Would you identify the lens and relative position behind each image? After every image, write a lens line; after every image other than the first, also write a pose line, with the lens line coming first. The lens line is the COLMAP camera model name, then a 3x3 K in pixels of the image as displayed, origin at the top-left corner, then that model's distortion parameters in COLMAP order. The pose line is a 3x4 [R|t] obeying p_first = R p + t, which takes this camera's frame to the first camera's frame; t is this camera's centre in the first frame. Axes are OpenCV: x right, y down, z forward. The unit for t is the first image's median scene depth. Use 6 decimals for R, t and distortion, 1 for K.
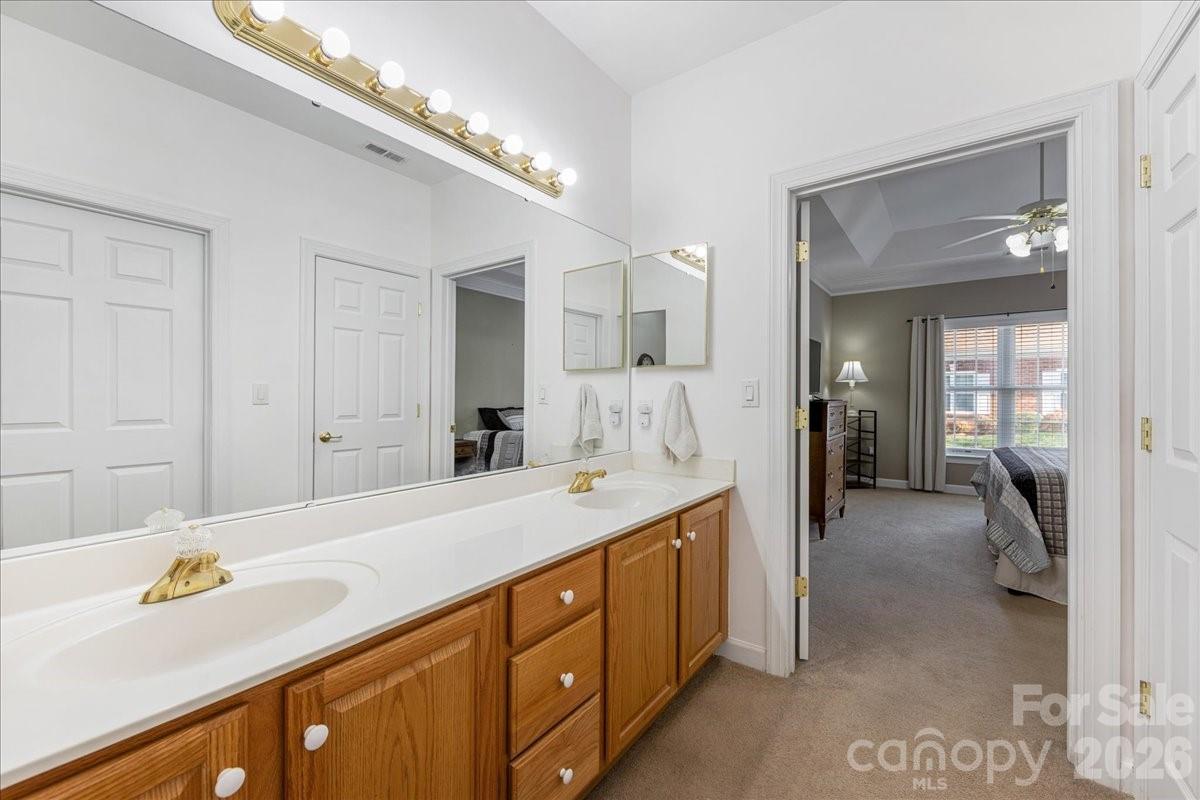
lens RADIAL K [[474.9, 0, 596.7], [0, 474.9, 397.0], [0, 0, 1]] dist [-0.002083, -0.000402]
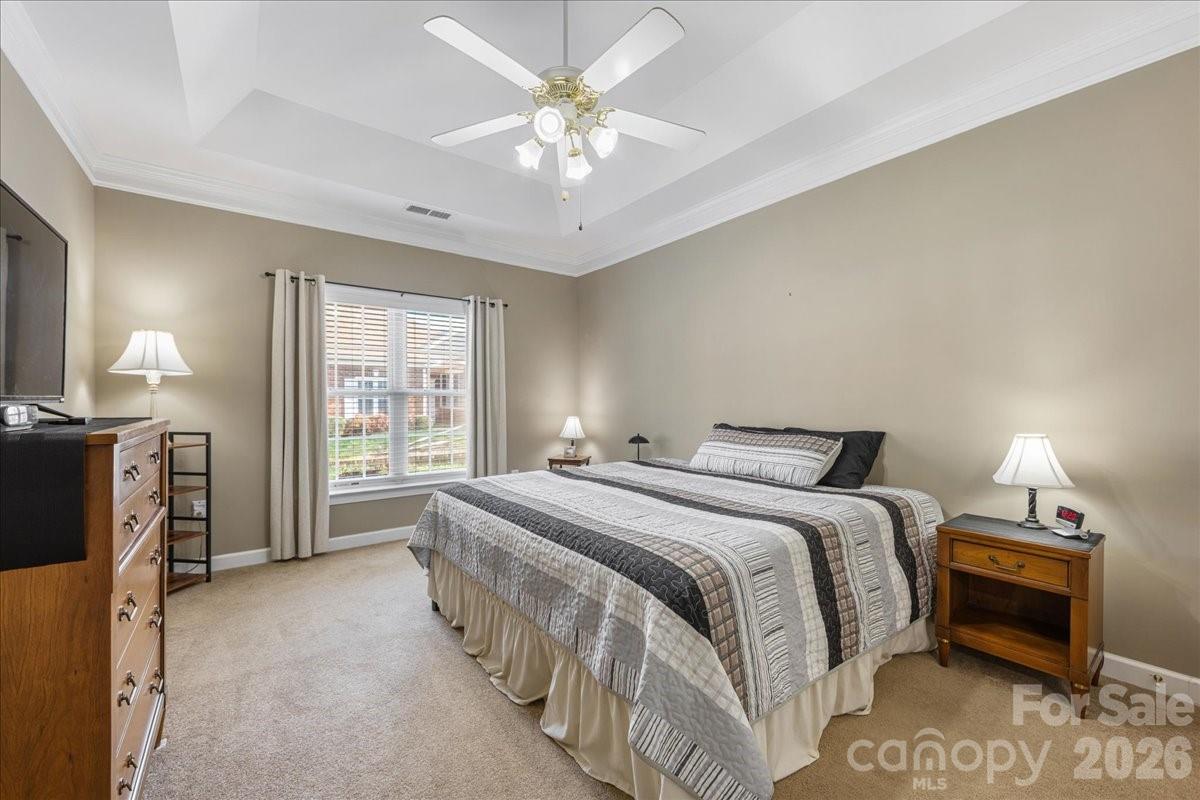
lens RADIAL K [[474.9, 0, 593.7], [0, 474.9, 405.0], [0, 0, 1]] dist [-0.002083, -0.000402]
pose [[0.276782, -0.011528, 0.960864, 0.211134], [0.002657, 0.999933, 0.011231, -0.005869], [-0.960929, -0.000556, 0.276794, 0.462946]]
